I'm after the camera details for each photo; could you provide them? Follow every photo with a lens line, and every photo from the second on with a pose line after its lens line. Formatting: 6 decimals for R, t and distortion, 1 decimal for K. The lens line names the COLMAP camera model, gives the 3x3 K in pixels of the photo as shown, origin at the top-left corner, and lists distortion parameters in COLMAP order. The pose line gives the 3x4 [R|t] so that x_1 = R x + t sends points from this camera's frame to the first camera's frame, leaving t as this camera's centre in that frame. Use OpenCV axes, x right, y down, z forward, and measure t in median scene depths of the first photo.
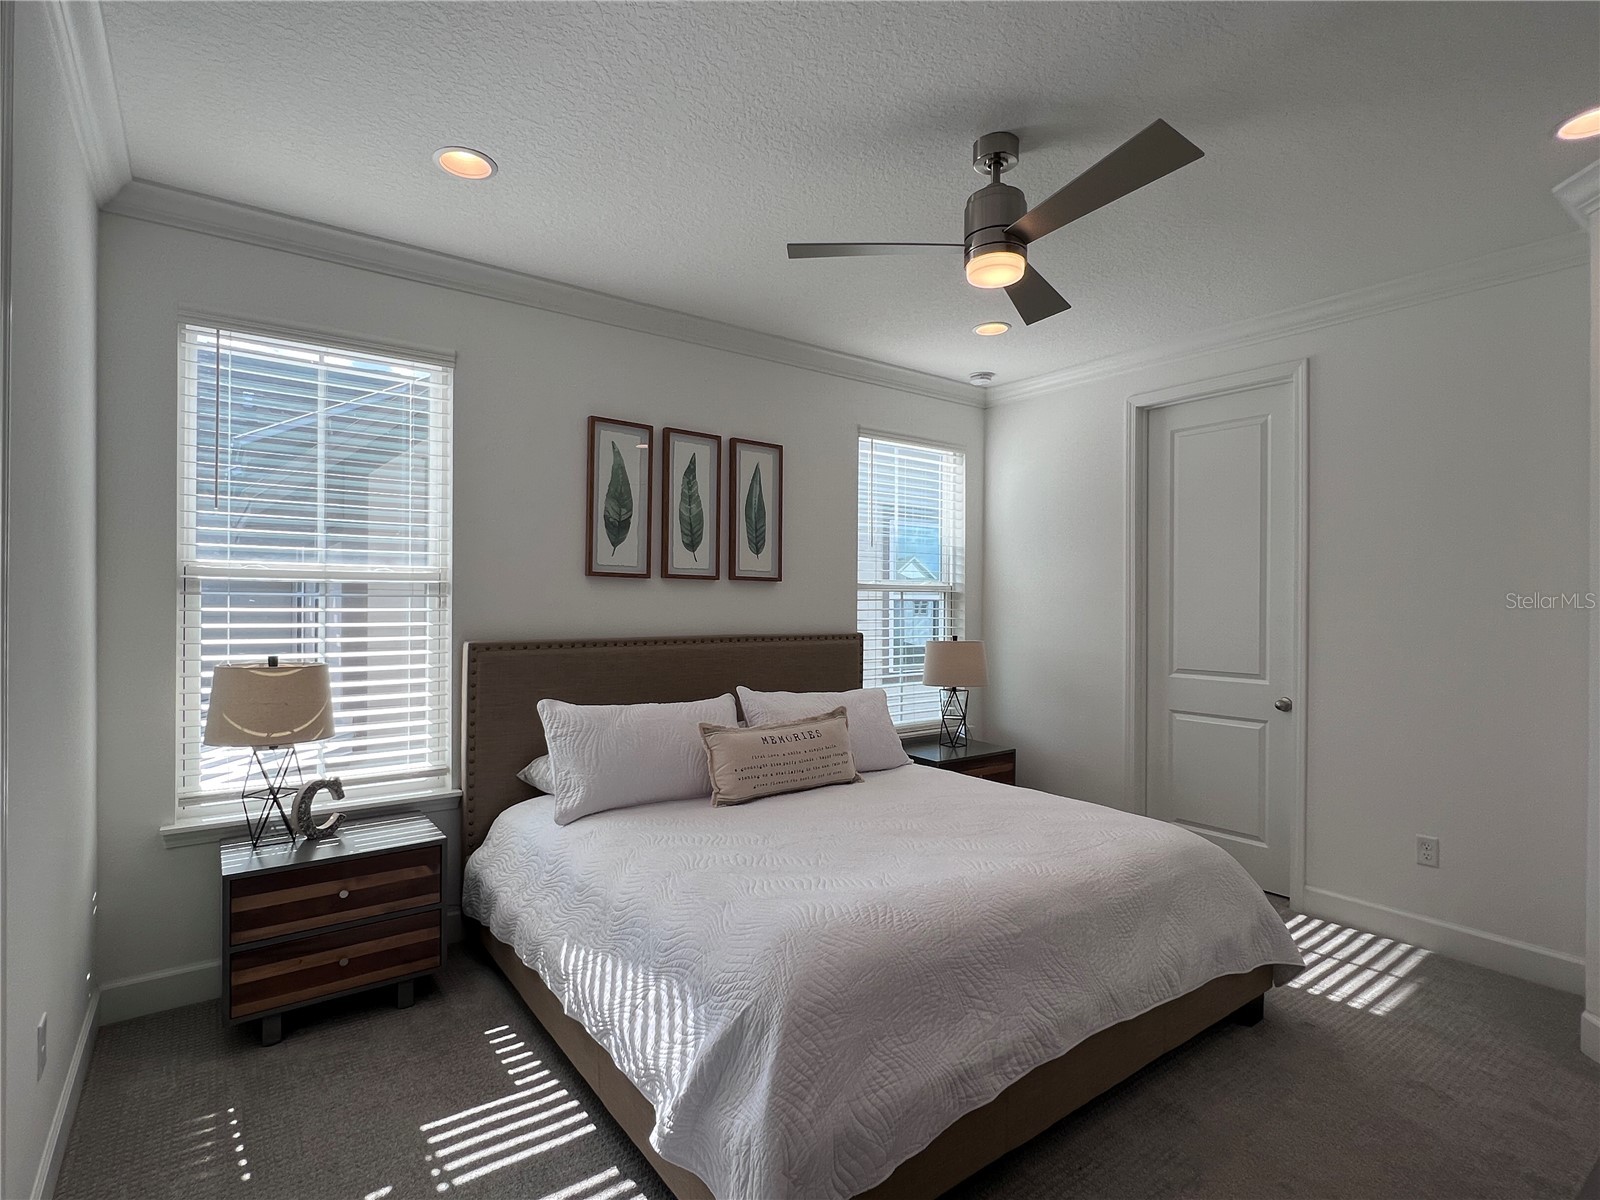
lens RADIAL K [[797.9, 0, 793.9], [0, 797.9, 602.7], [0, 0, 1]] dist [-0.004164, 0.000836]
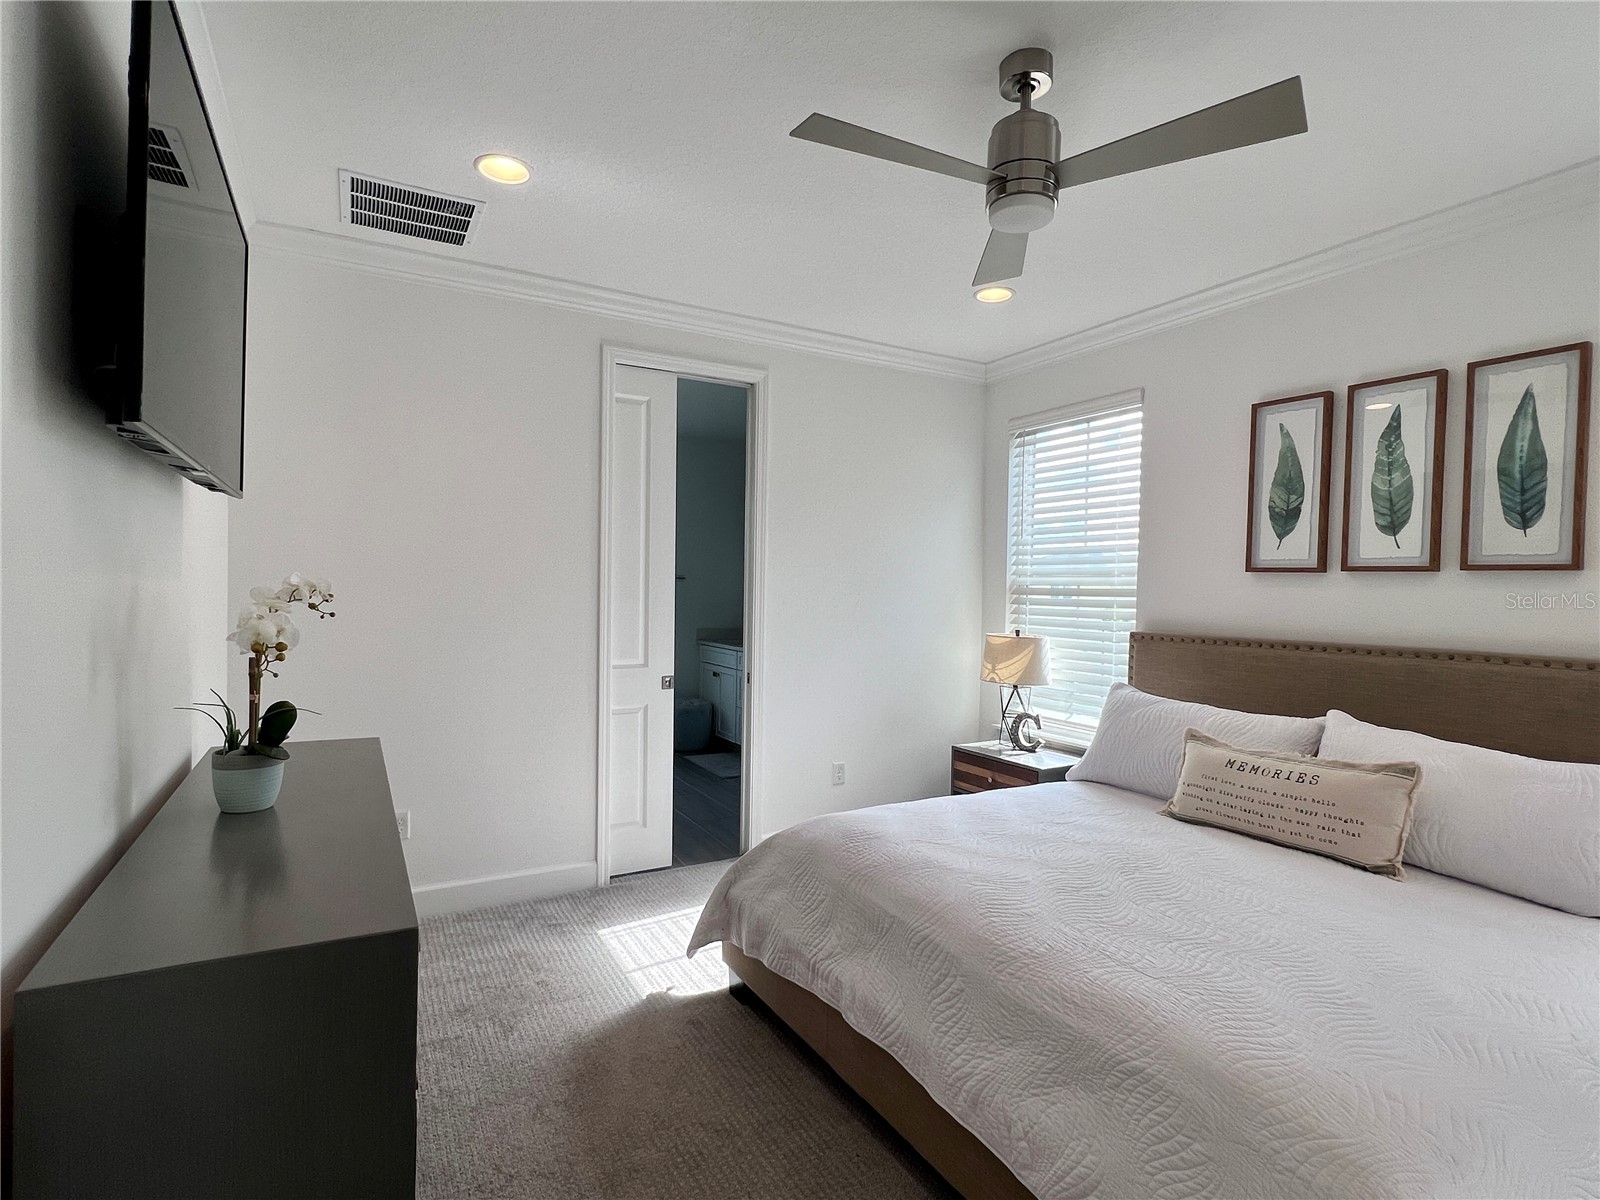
lens RADIAL K [[797.9, 0, 790.8], [0, 797.9, 602.6], [0, 0, 1]] dist [-0.004164, 0.000836]
pose [[-0.118173, 0.009343, -0.992949, 0.863904], [-0.018138, 0.999769, 0.011566, 0.002018], [0.992827, 0.019377, -0.117976, 0.646993]]
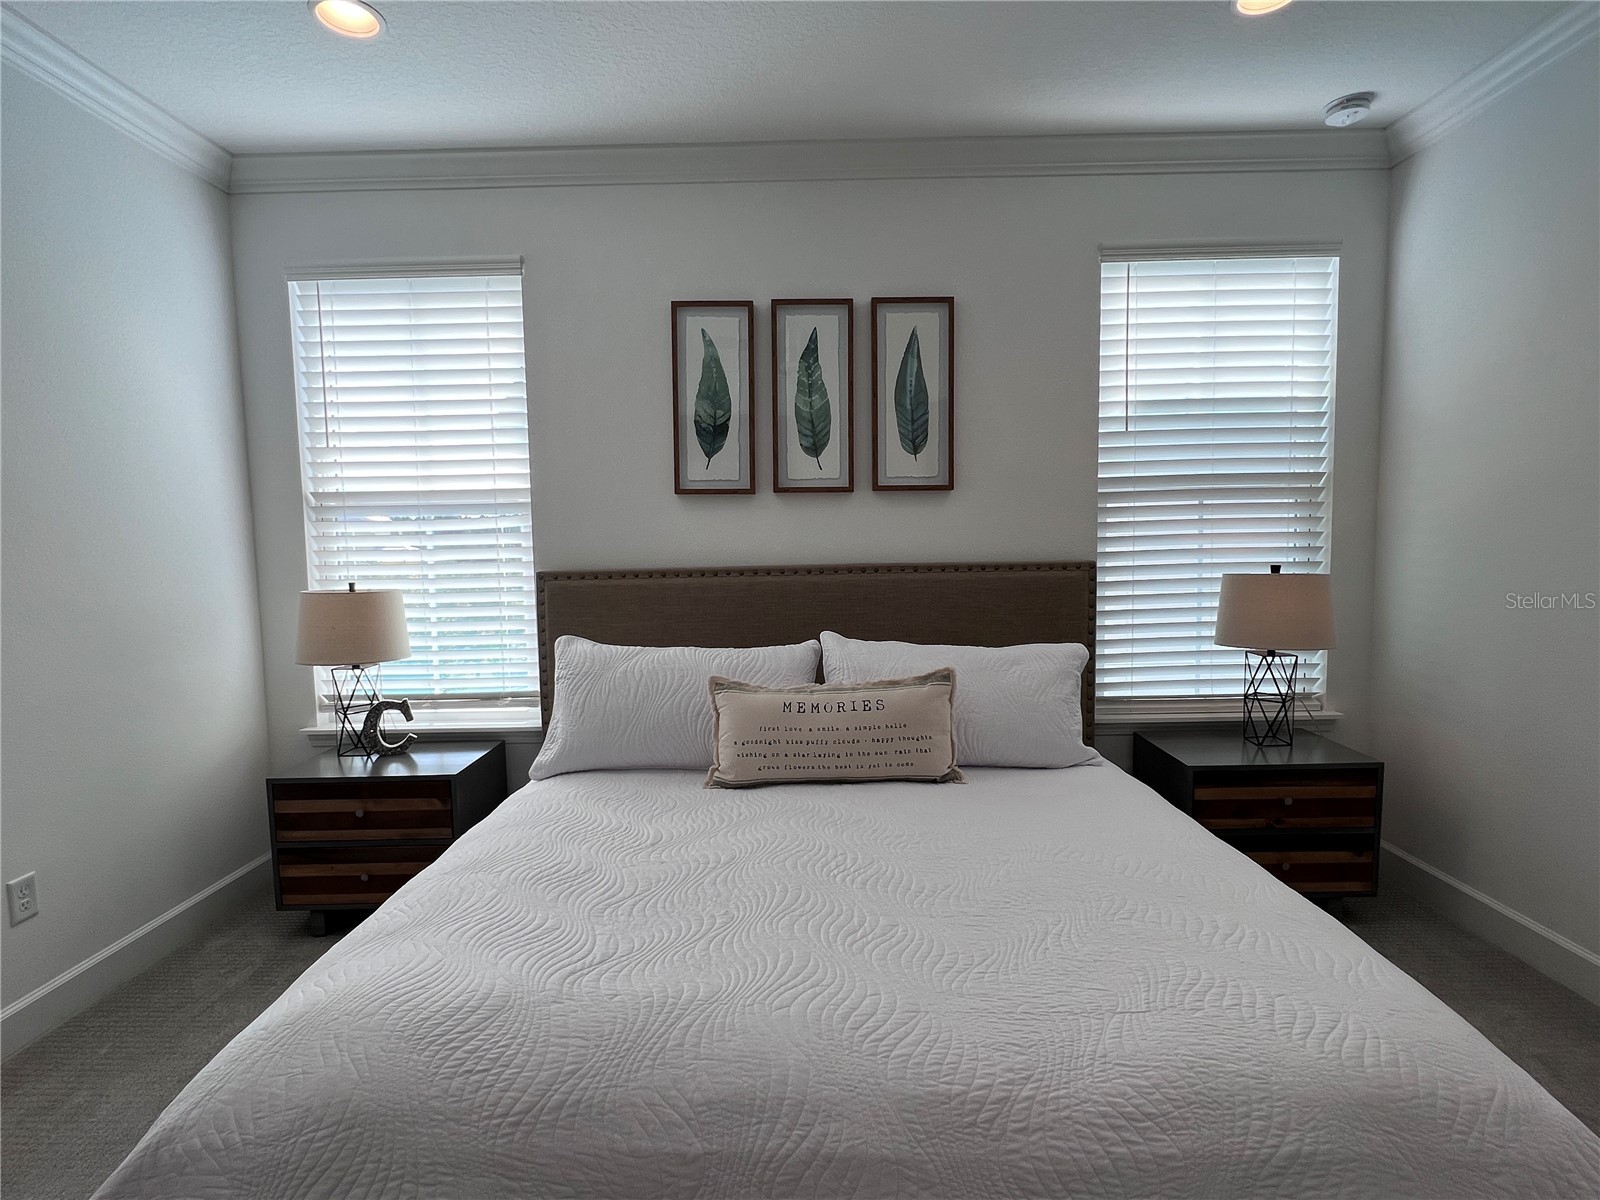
lens RADIAL K [[797.9, 0, 793.9], [0, 797.9, 604.6], [0, 0, 1]] dist [-0.004164, 0.000836]
pose [[0.800629, 0.028031, -0.598504, 0.407060], [0.022873, 0.996747, 0.077280, 0.023897], [0.598724, -0.075562, 0.797383, 0.438950]]
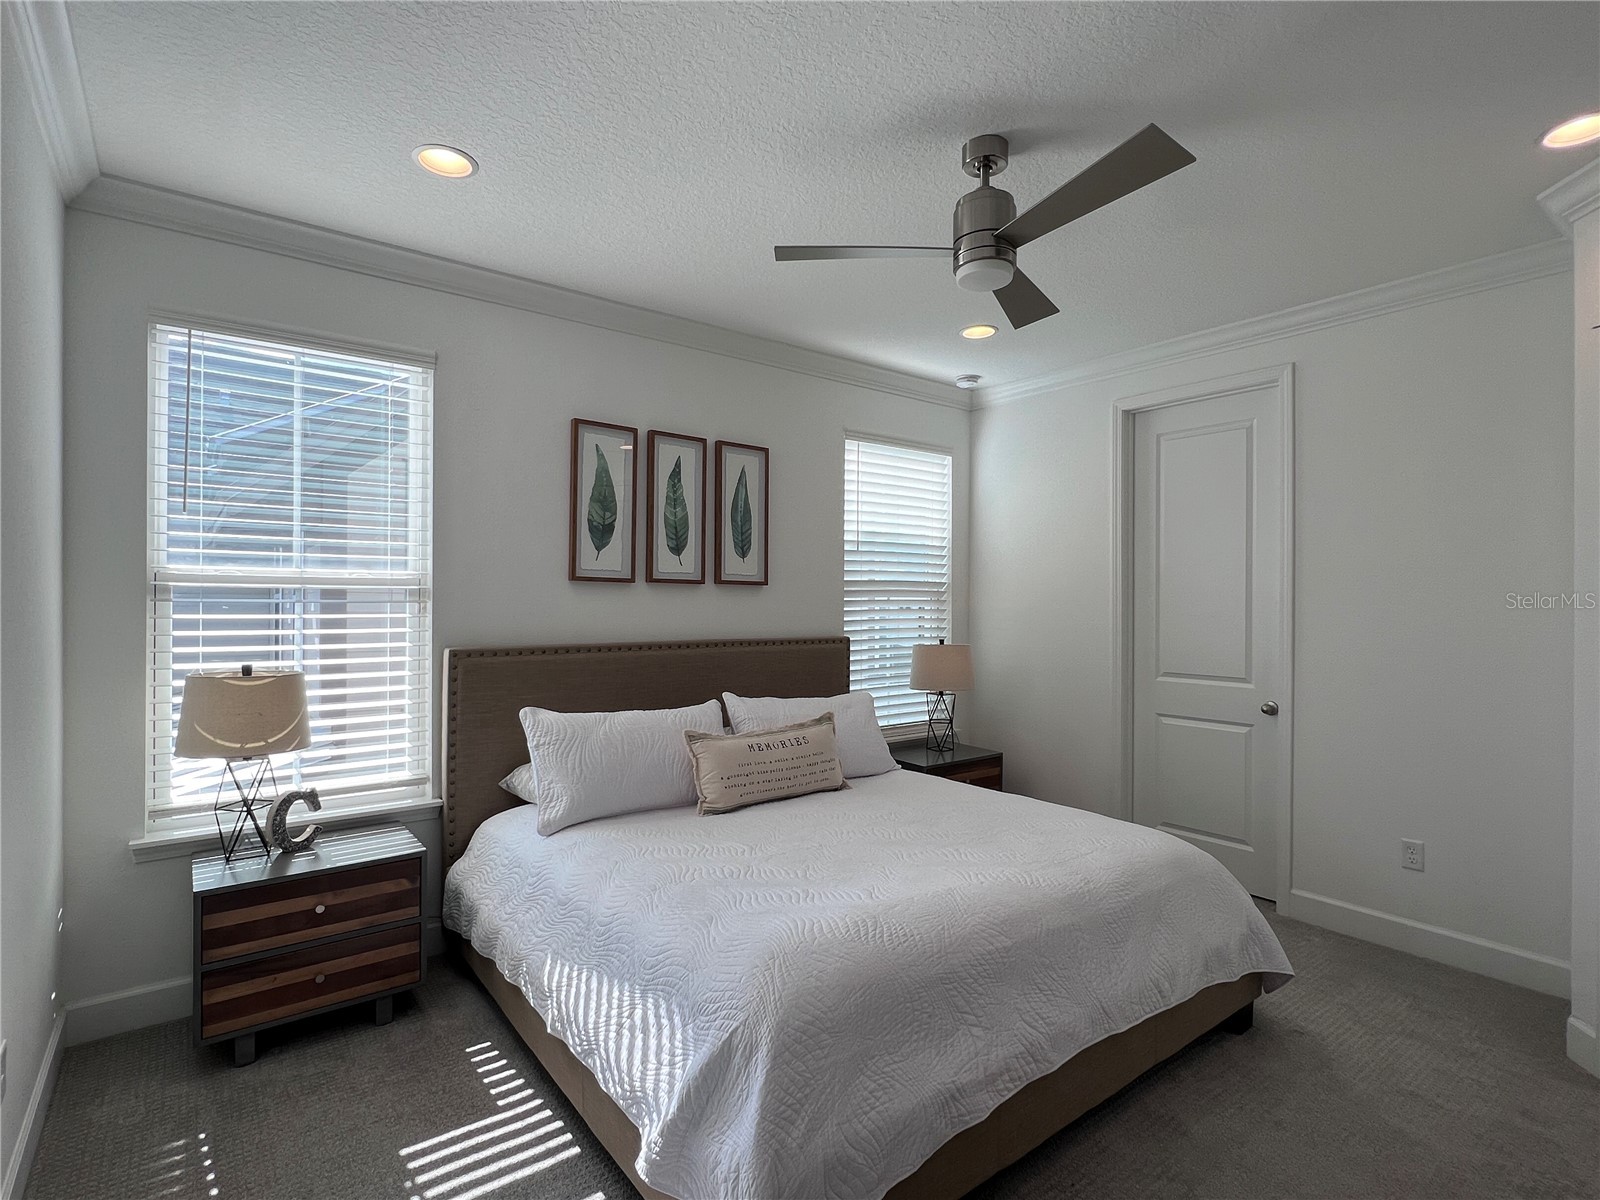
lens RADIAL K [[797.9, 0, 793.0], [0, 797.9, 600.7], [0, 0, 1]] dist [-0.004164, 0.000836]
pose [[0.999834, -0.000926, 0.018212, -0.002843], [0.000956, 0.999998, -0.001638, -0.007955], [-0.018210, 0.001655, 0.999833, 0.011467]]
